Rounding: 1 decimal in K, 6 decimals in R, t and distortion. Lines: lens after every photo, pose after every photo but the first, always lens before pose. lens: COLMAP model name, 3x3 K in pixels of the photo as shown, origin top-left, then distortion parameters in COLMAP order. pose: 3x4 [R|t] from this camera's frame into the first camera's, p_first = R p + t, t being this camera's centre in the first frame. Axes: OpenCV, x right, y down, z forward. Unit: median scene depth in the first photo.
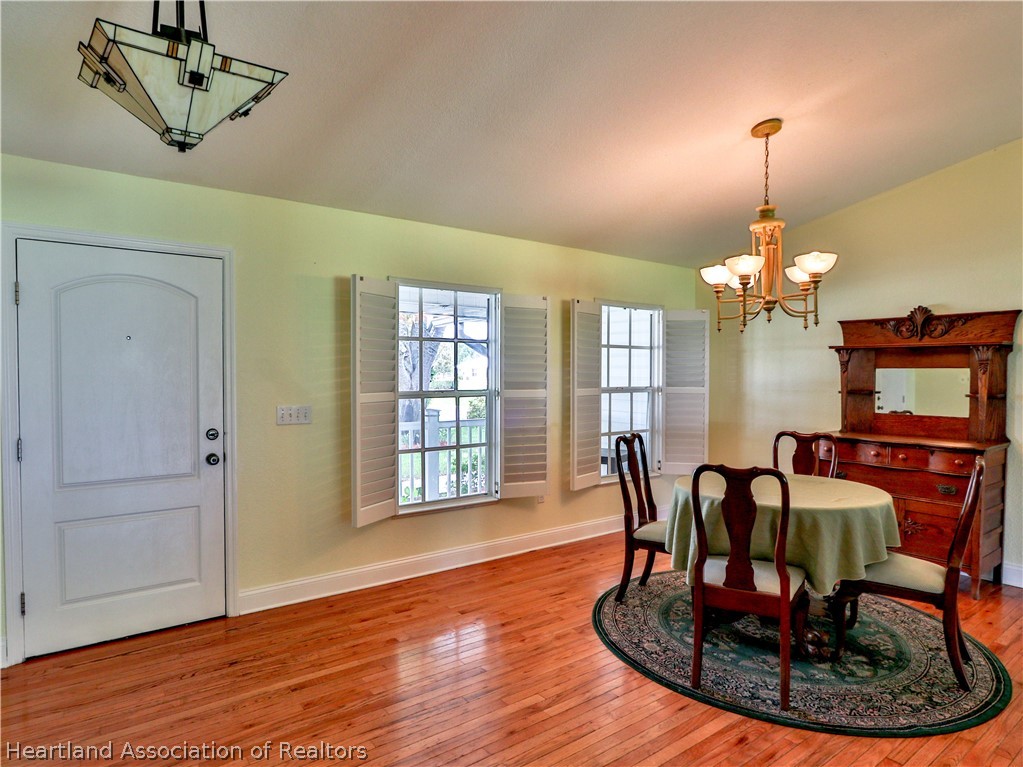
lens RADIAL K [[599.2, 0, 491.6], [0, 599.2, 386.5], [0, 0, 1]] dist [-0.010017, -0.000791]
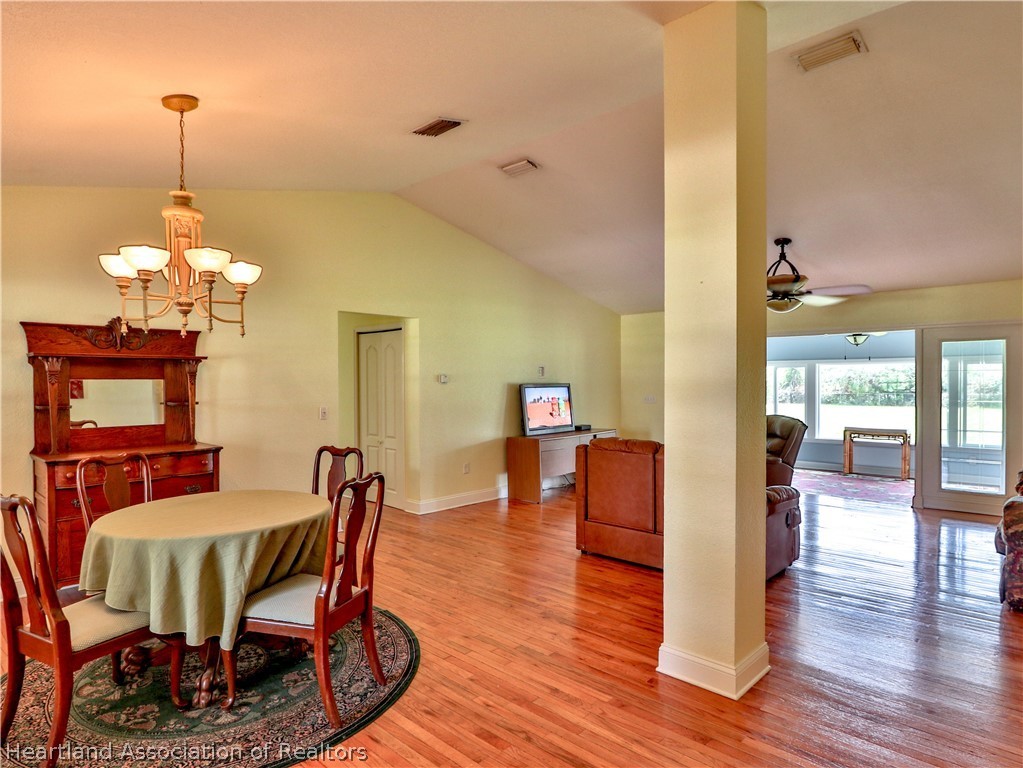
lens RADIAL K [[599.2, 0, 491.6], [0, 599.2, 387.0], [0, 0, 1]] dist [-0.010017, -0.000791]
pose [[-0.170646, -0.011200, 0.985269, -0.467974], [0.027478, 0.999492, 0.016121, -0.021612], [-0.984949, 0.029824, -0.170251, 0.708467]]
